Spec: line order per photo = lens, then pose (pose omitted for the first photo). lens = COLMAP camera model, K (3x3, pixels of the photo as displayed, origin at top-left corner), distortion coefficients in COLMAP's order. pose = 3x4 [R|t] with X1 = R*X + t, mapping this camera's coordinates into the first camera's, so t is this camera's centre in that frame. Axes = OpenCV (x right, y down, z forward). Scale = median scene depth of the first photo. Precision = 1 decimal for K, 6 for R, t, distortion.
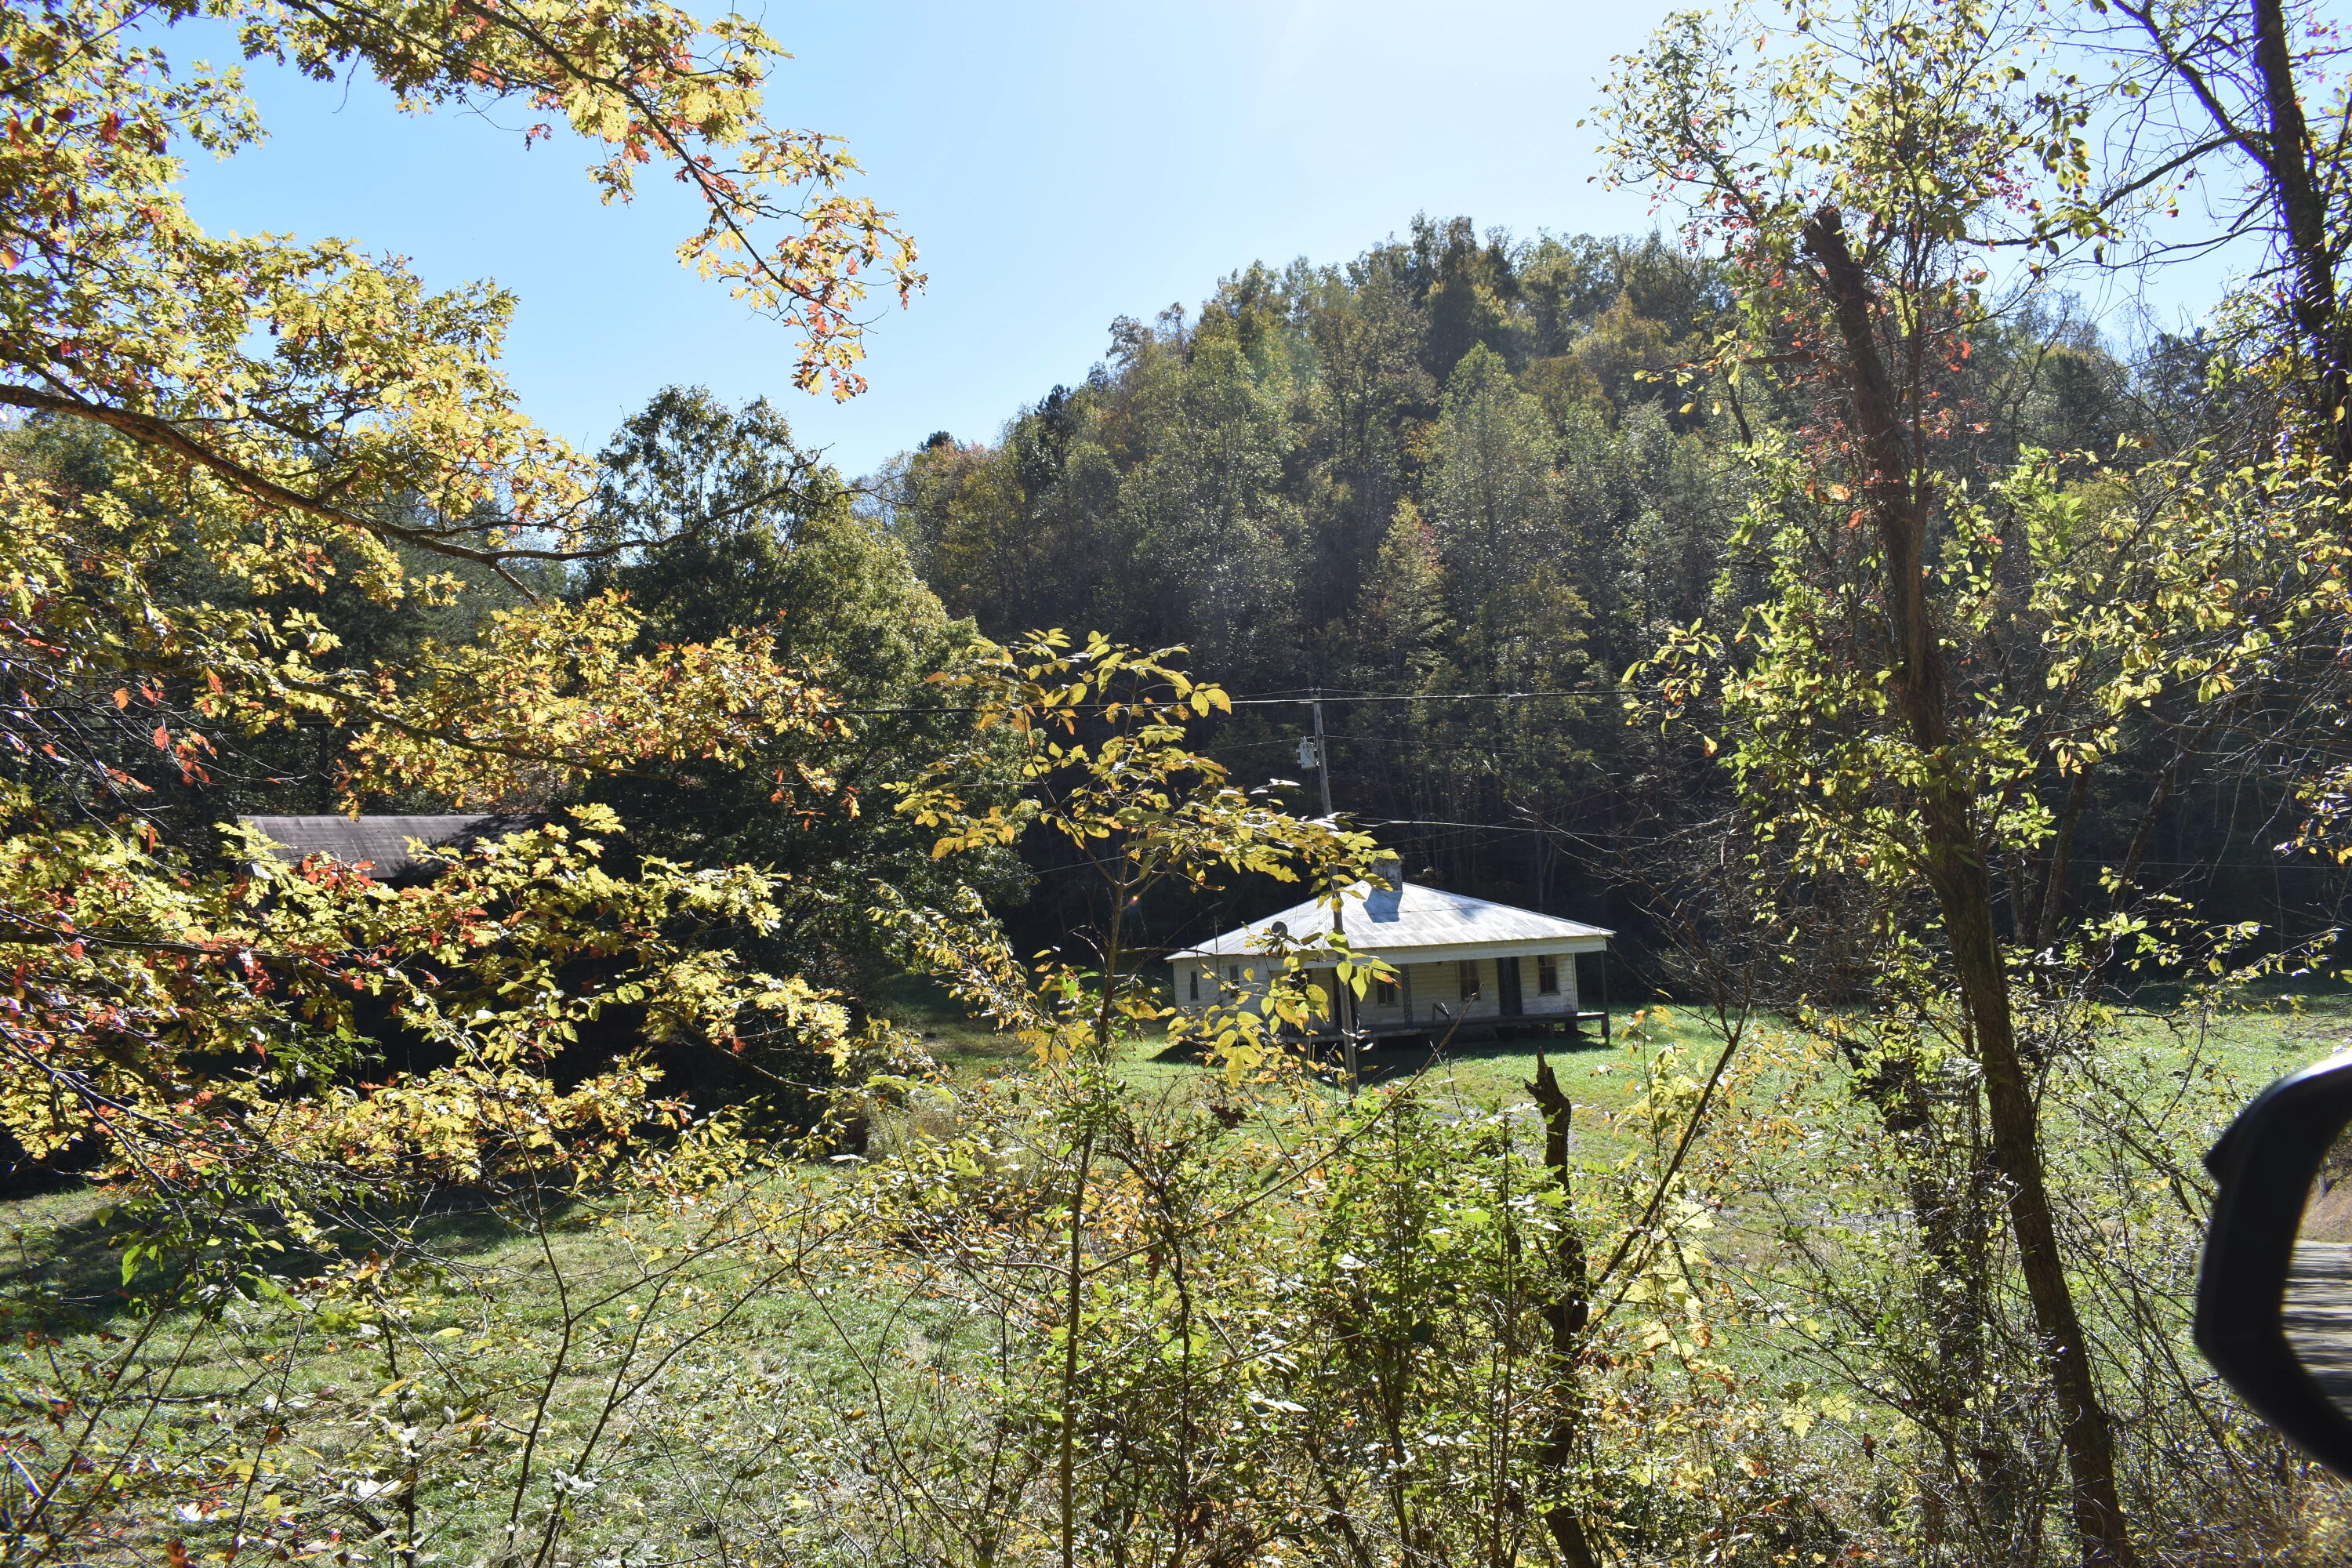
lens RADIAL K [[1816.7, 0, 1171.8], [0, 1816.7, 819.8], [0, 0, 1]] dist [-0.097103, 0.013775]
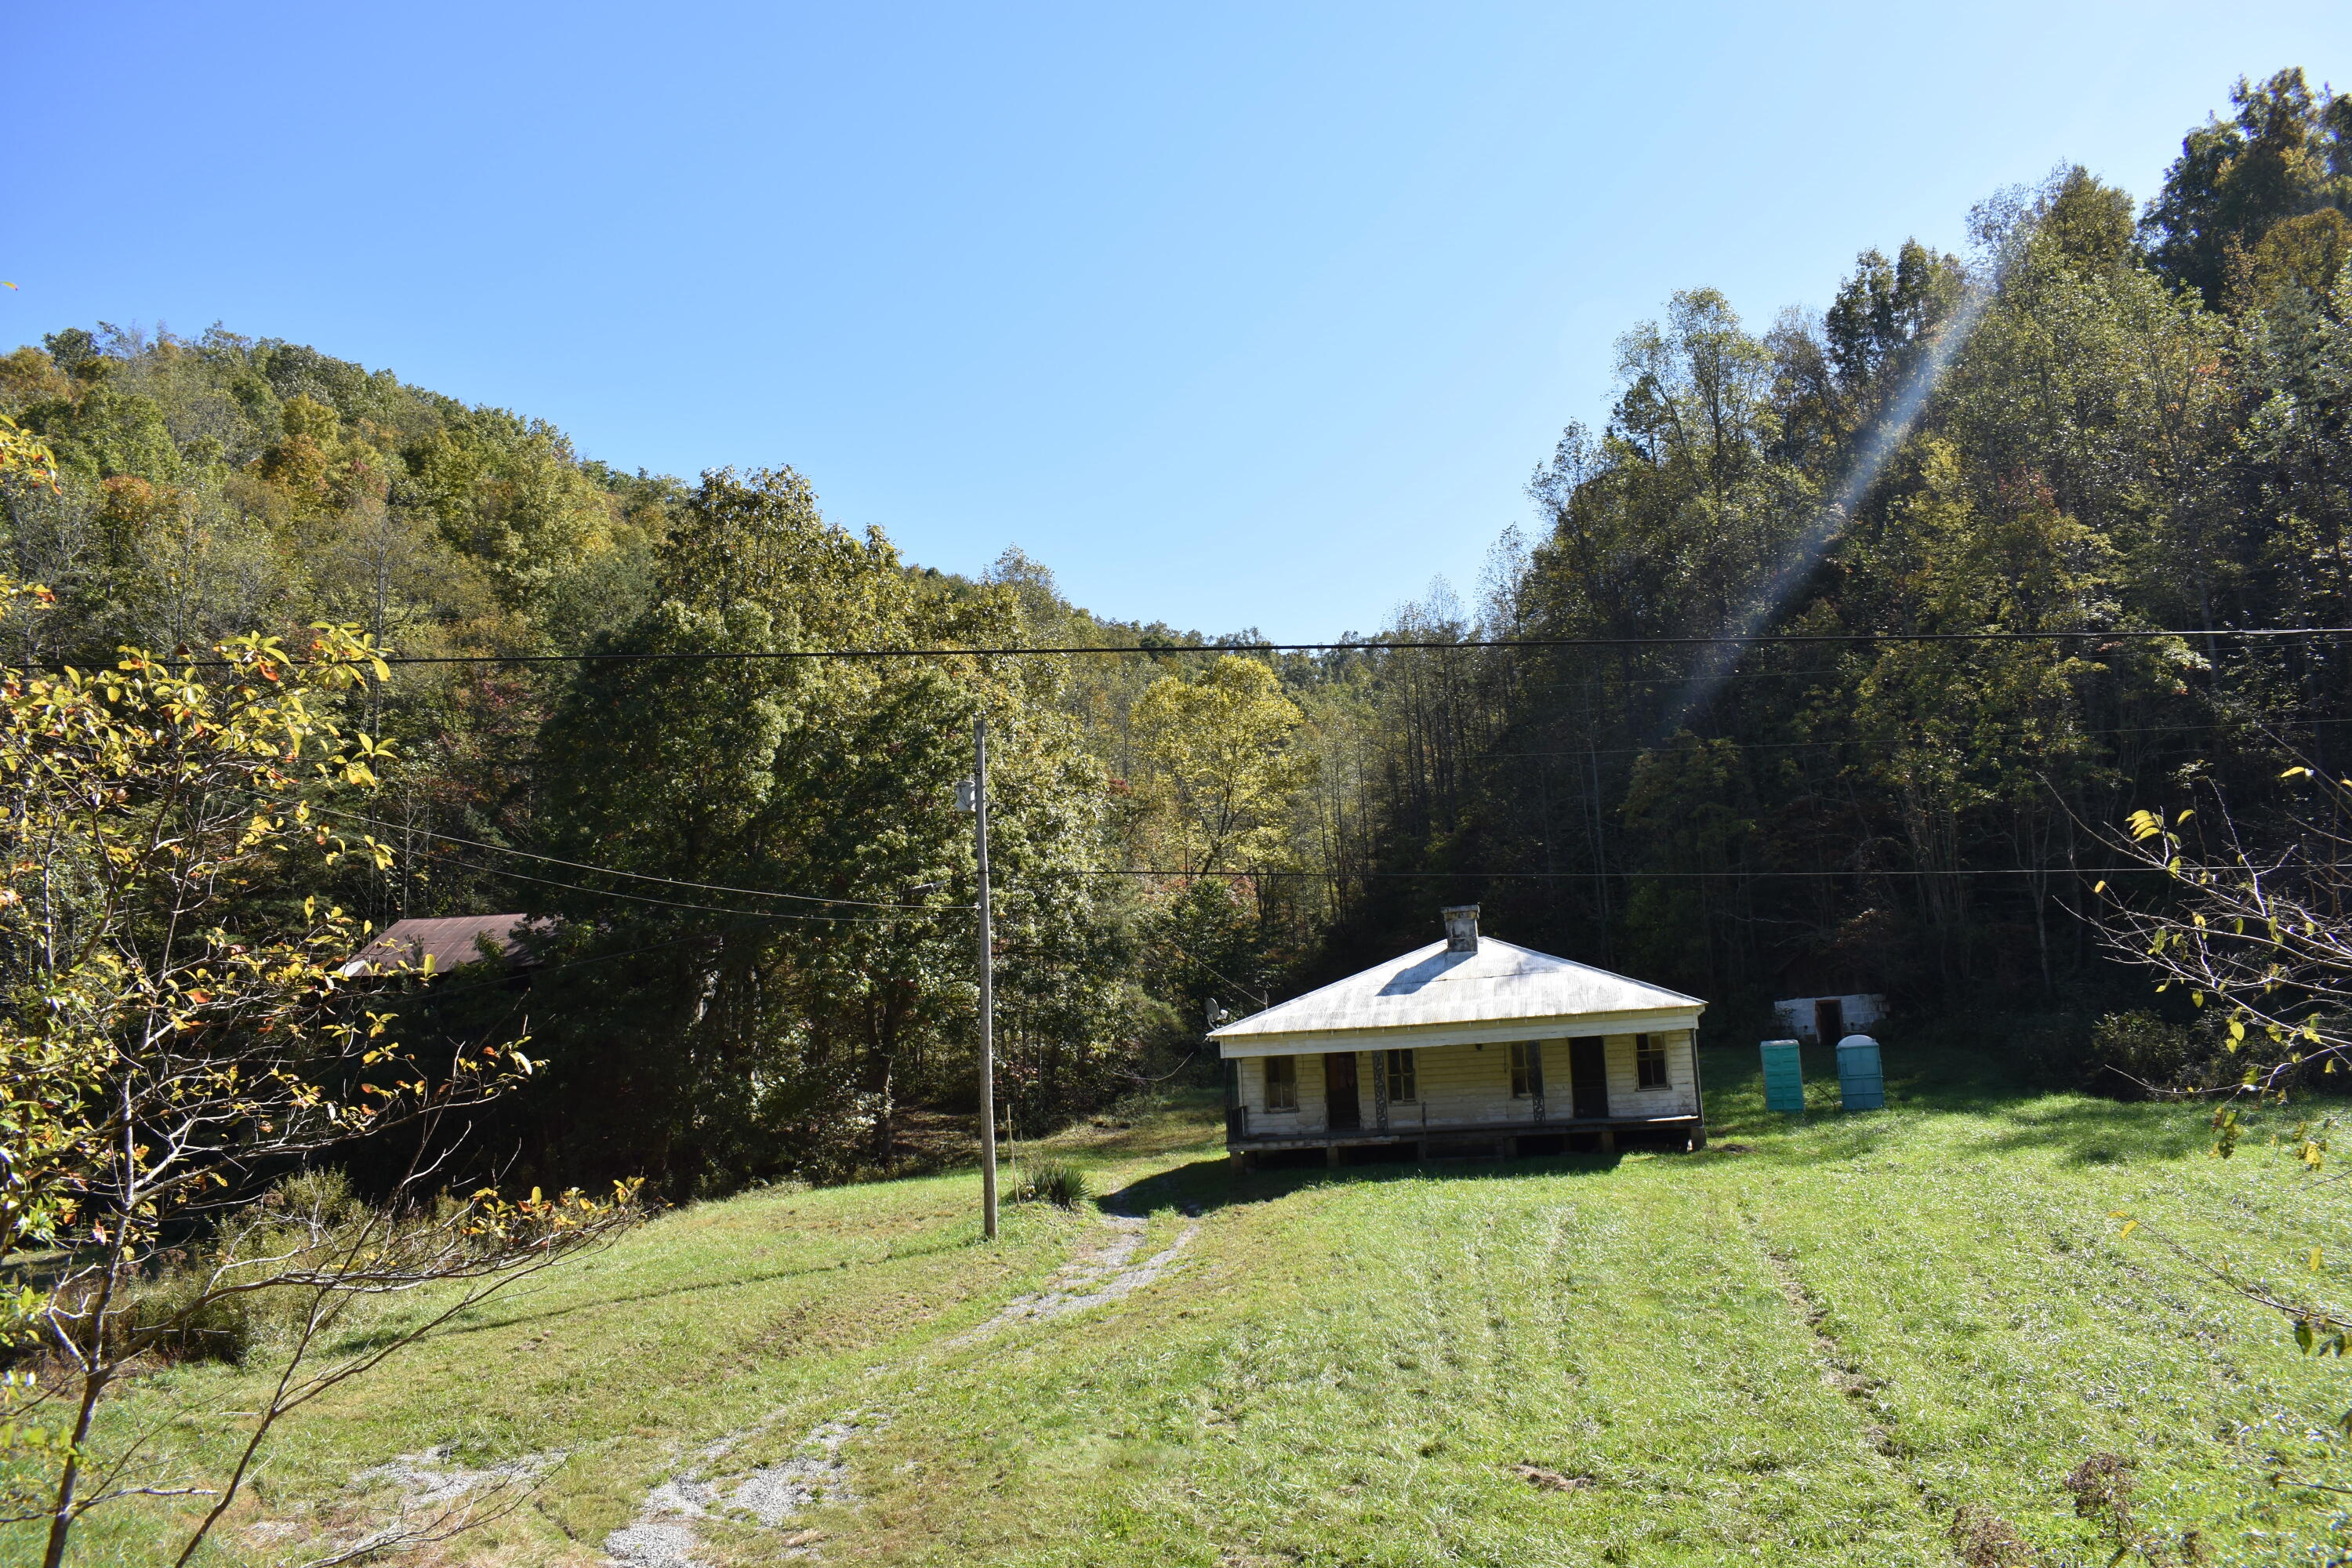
lens RADIAL K [[1816.7, 0, 1171.8], [0, 1816.7, 819.8], [0, 0, 1]] dist [-0.097103, 0.013775]
pose [[0.852249, -0.055876, -0.520144, 0.315043], [0.045099, 0.998425, -0.033361, 0.004628], [0.521189, 0.004974, 0.853427, 0.222753]]
